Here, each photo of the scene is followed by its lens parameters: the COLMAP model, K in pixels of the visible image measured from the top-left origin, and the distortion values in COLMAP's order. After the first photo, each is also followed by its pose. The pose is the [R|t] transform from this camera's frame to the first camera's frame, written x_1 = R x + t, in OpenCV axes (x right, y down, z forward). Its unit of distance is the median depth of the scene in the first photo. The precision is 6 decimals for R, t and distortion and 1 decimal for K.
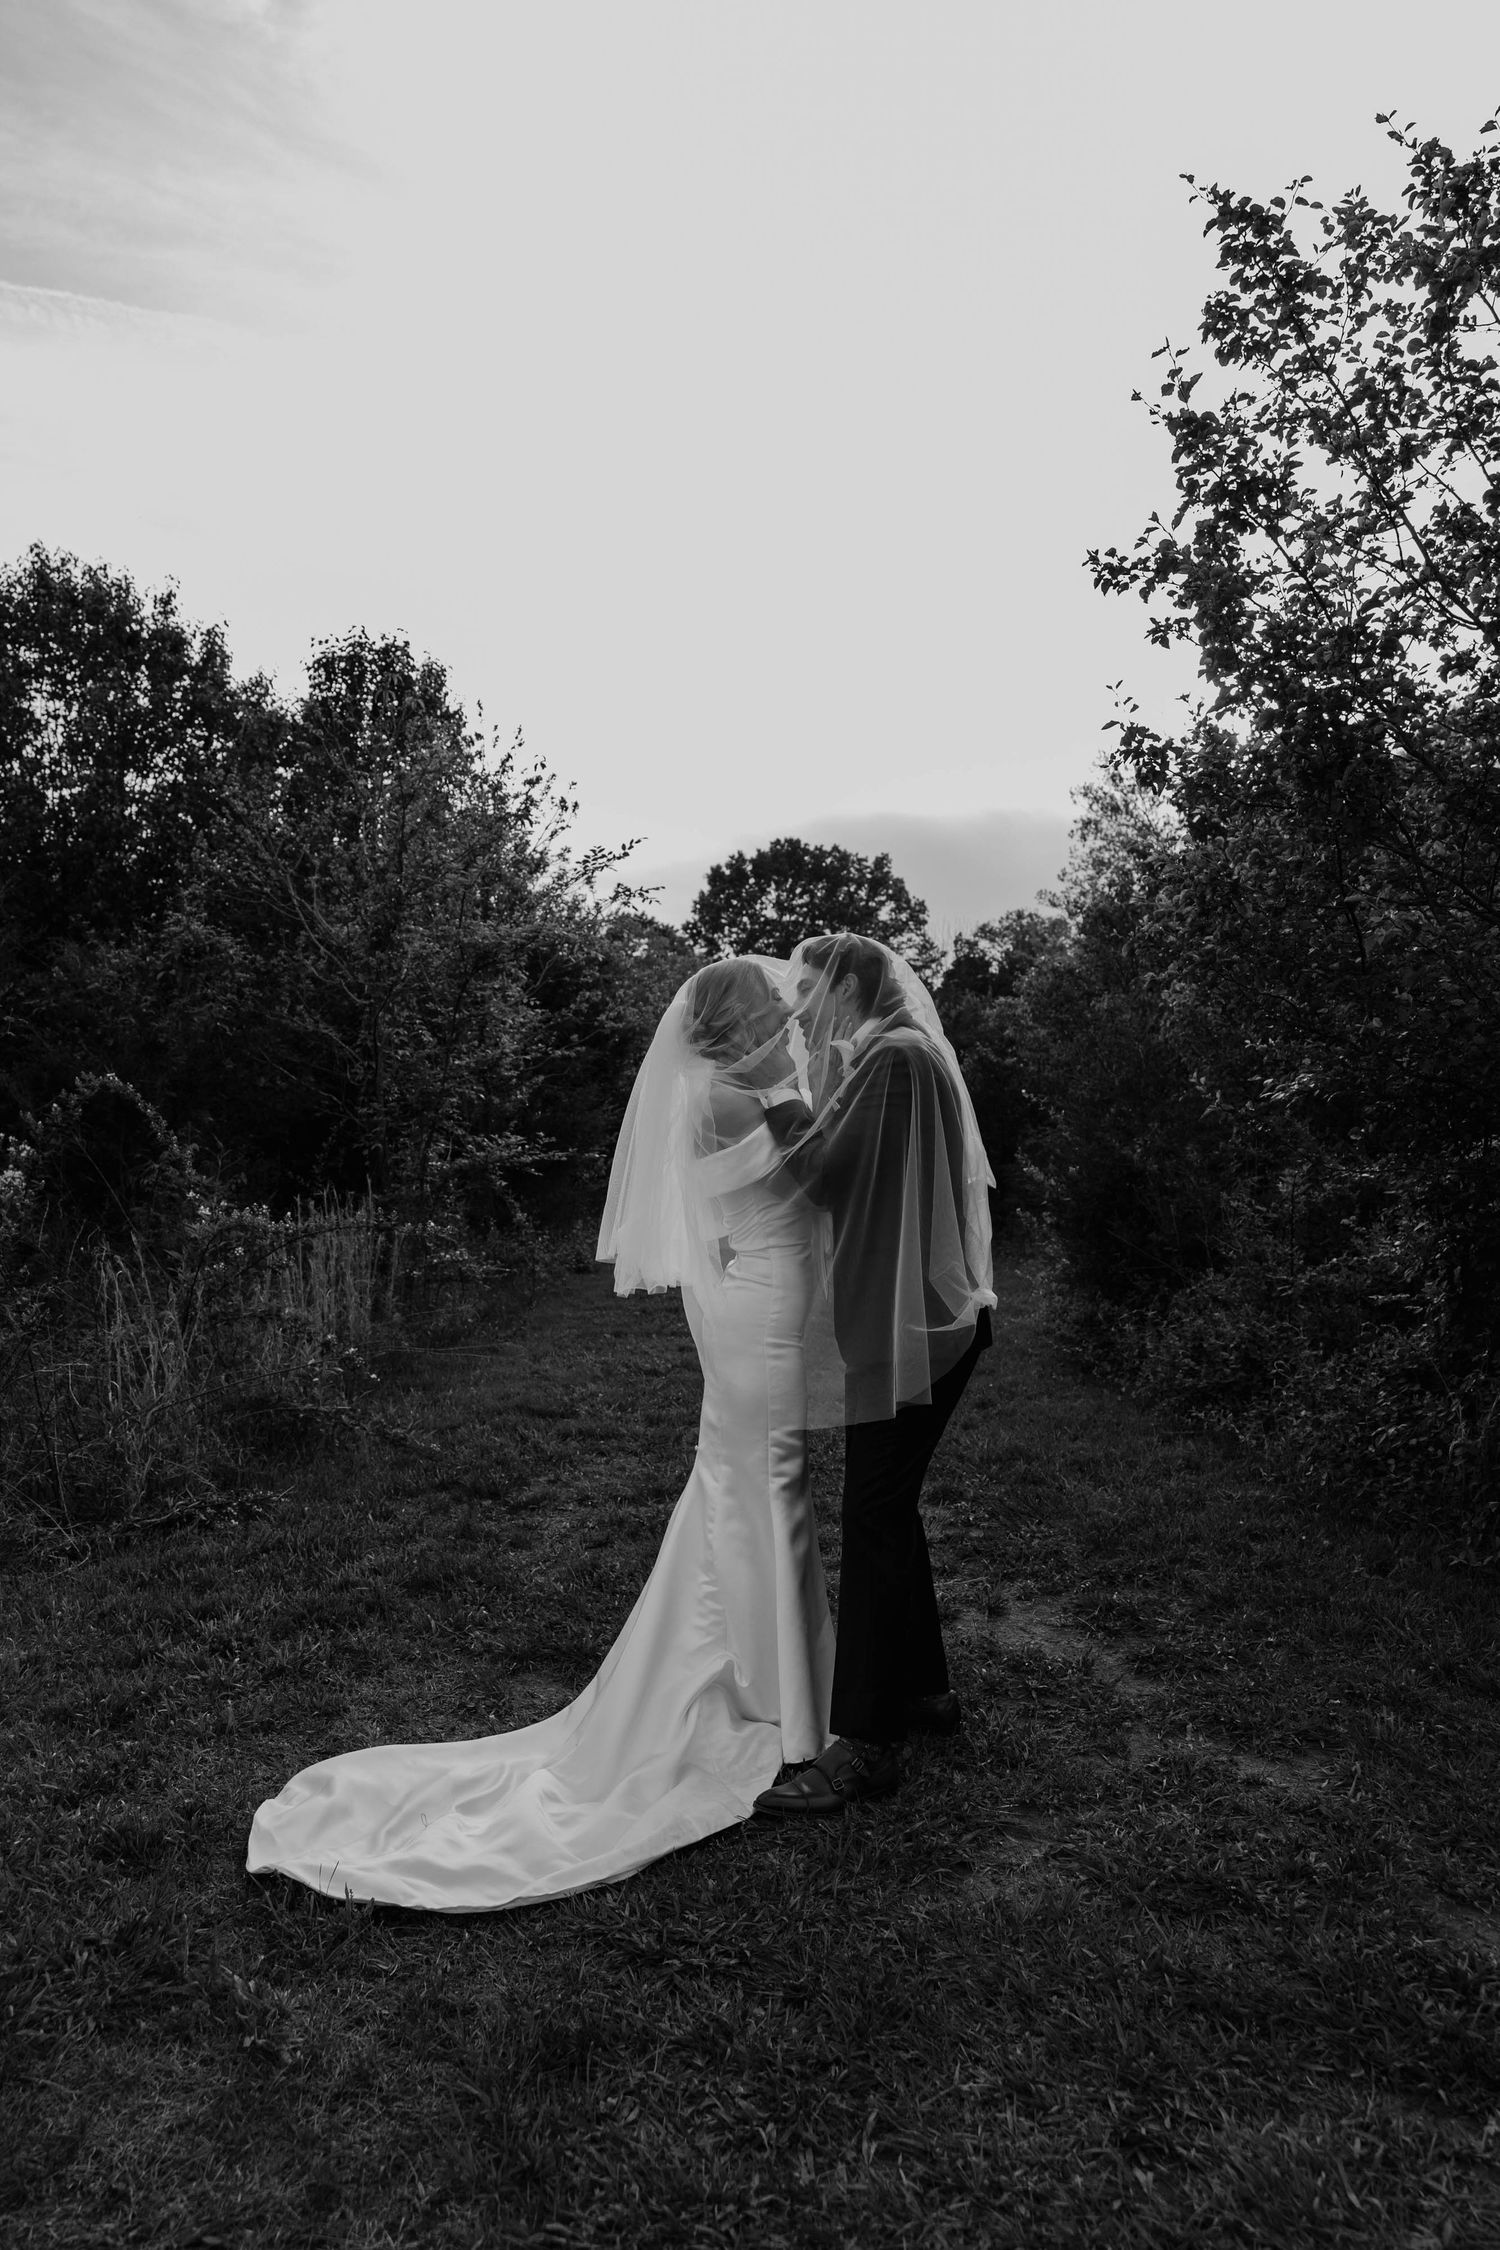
lens RADIAL K [[1782.6, 0, 746.6], [0, 1782.6, 1127.9], [0, 0, 1]] dist [-0.025312, -0.001227]
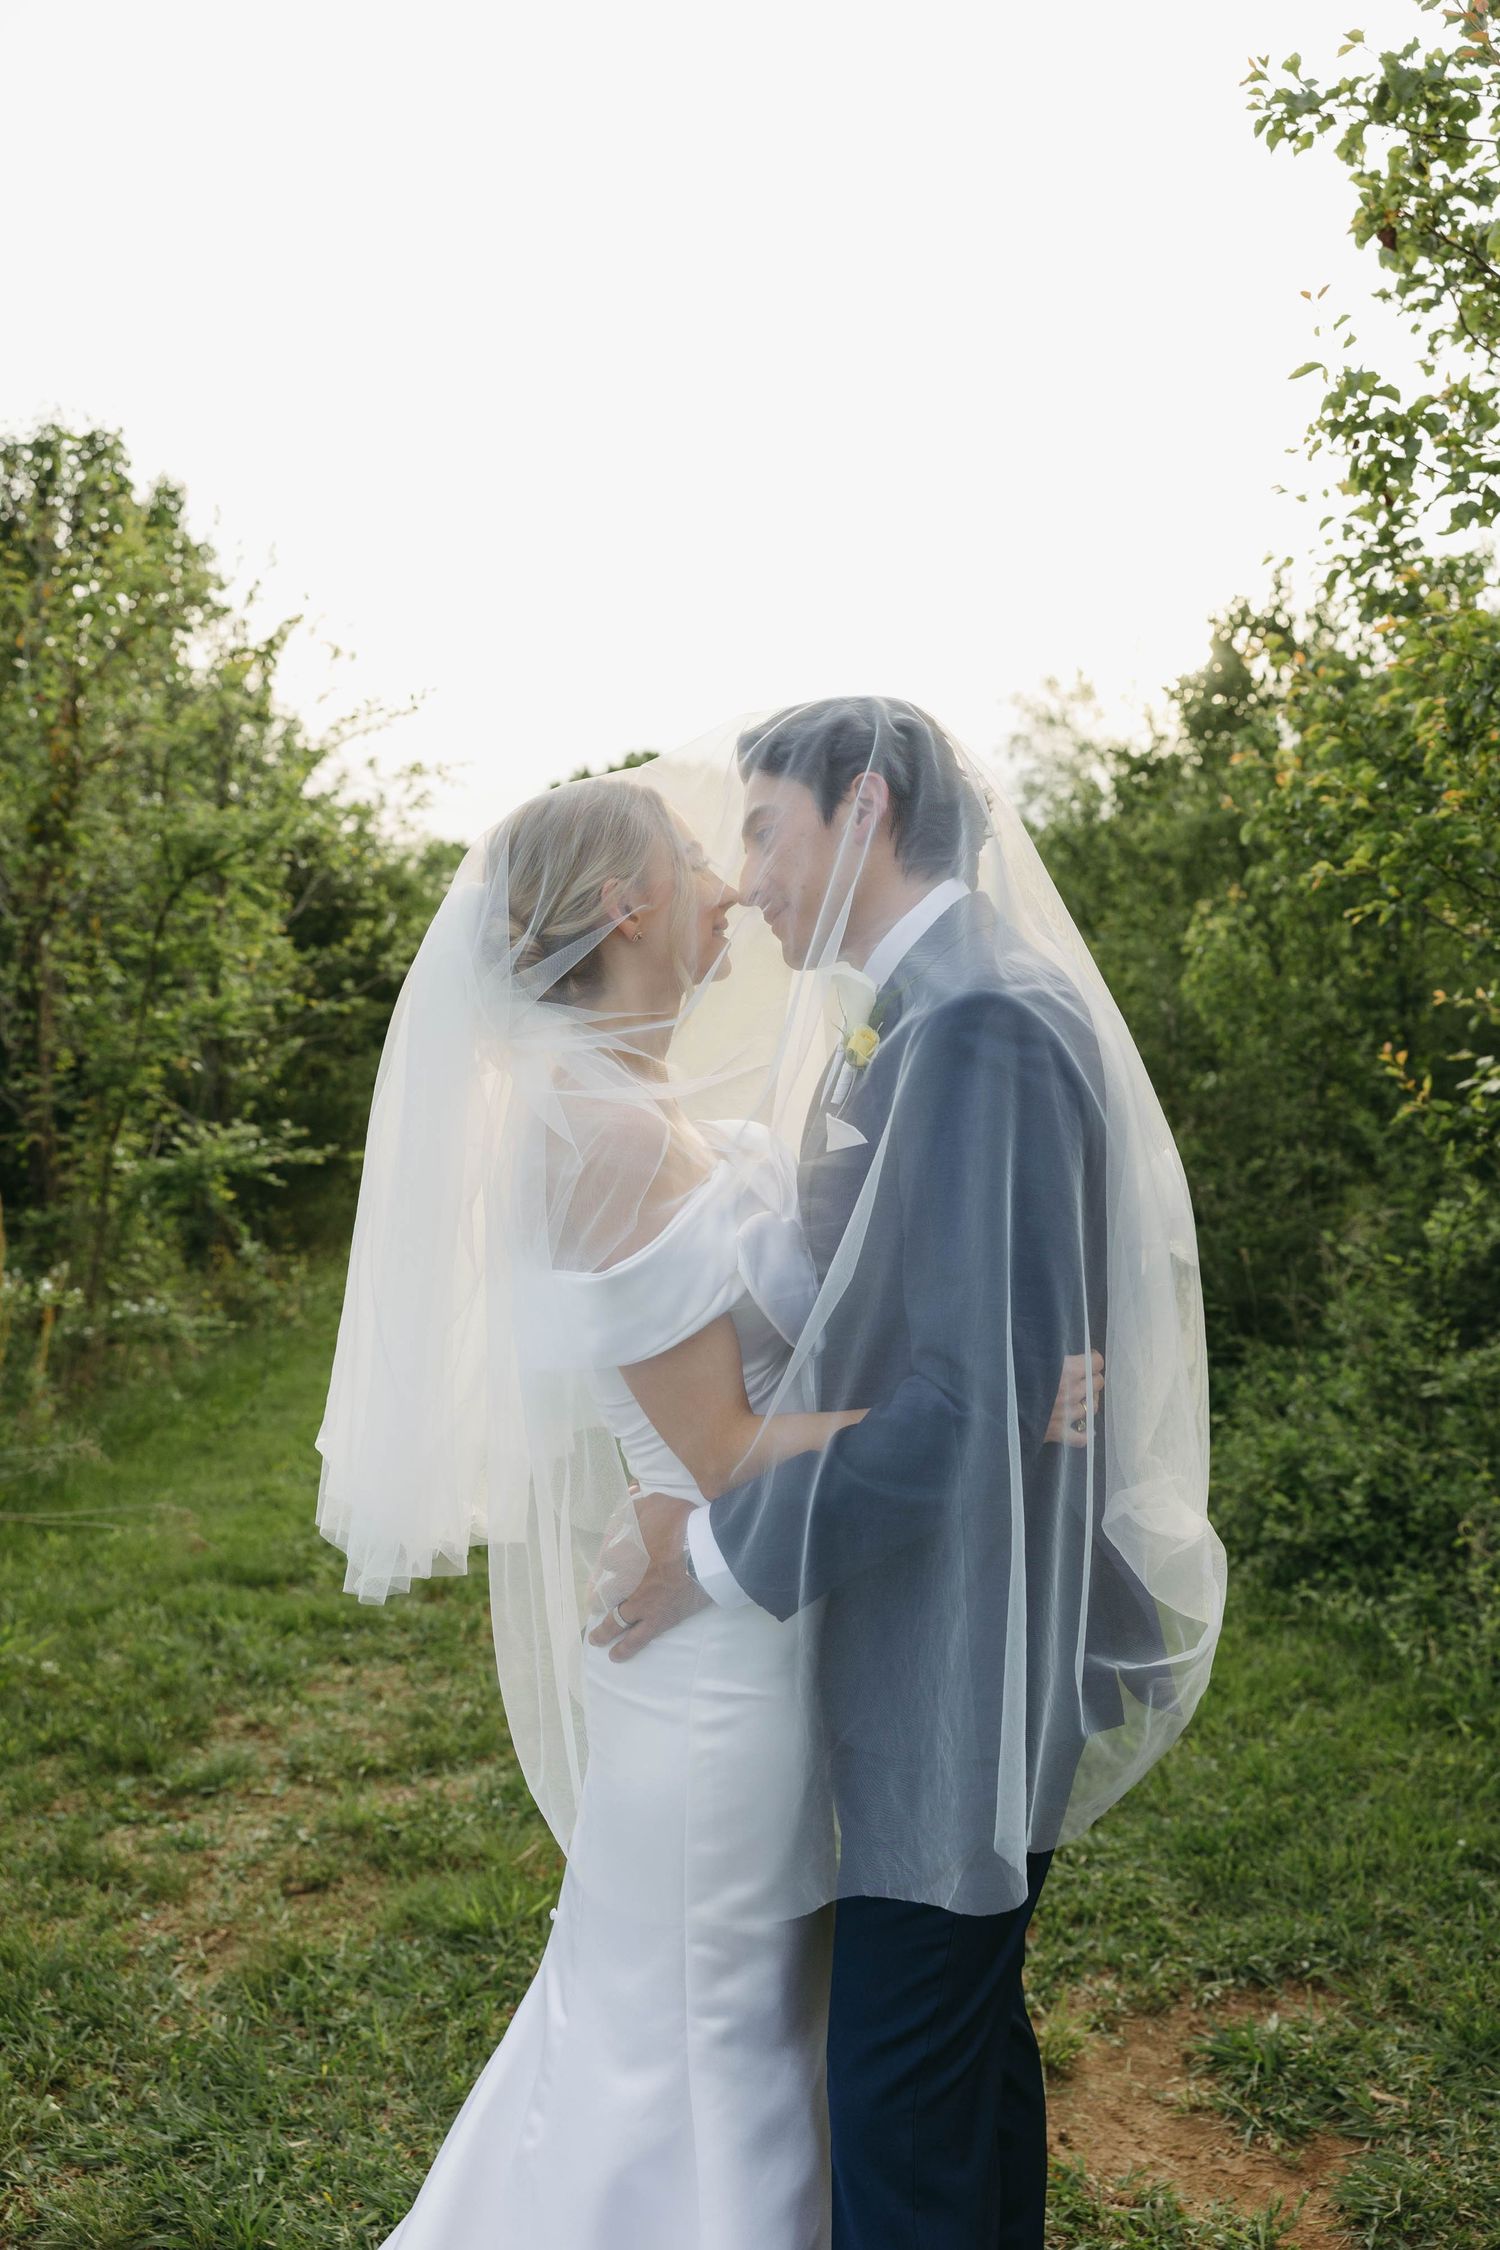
lens RADIAL K [[2120.5, 0, 748.1], [0, 2120.5, 1129.5], [0, 0, 1]] dist [-0.004090, 0.000000]
pose [[0.997126, 0.012337, 0.074746, -0.000634], [-0.013080, 0.999870, 0.009452, -0.005784], [-0.074620, -0.010402, 0.997158, 0.258153]]
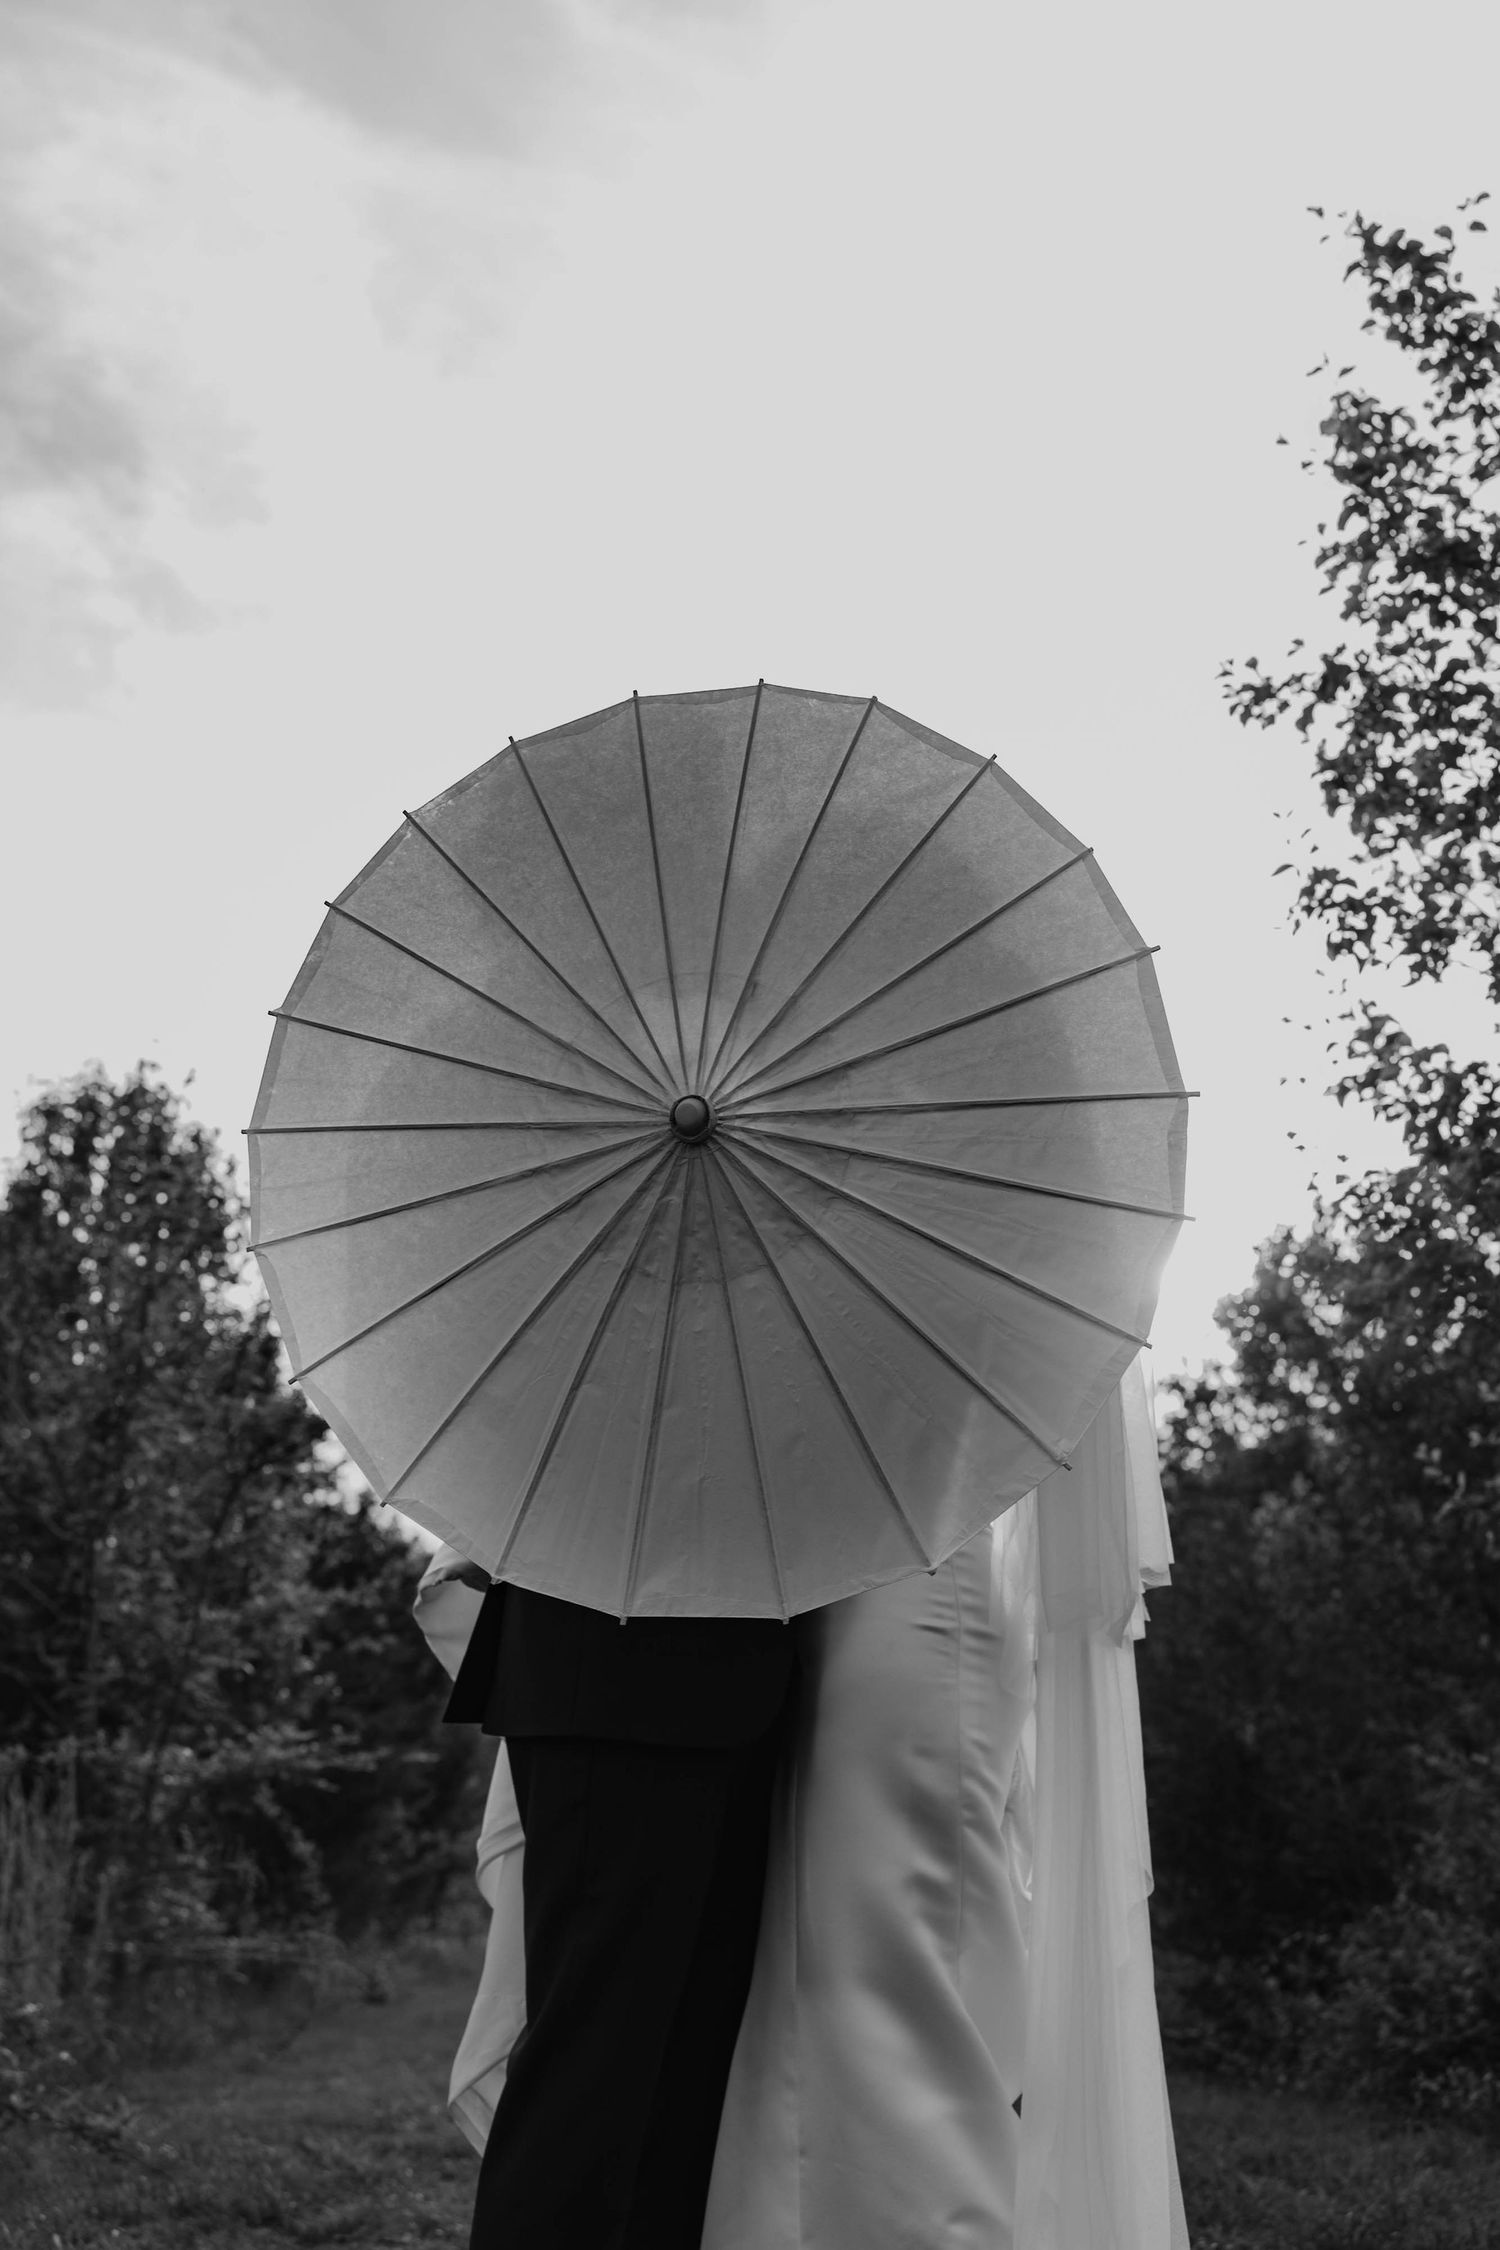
lens RADIAL K [[2402.6, 0, 740.3], [0, 2402.6, 1114.9], [0, 0, 1]] dist [-0.017924, 0.000000]
pose [[0.997908, 0.008650, 0.064071, -0.036395], [0.011773, 0.950126, -0.311645, 0.091445], [-0.063571, 0.311747, 0.948036, 0.122936]]
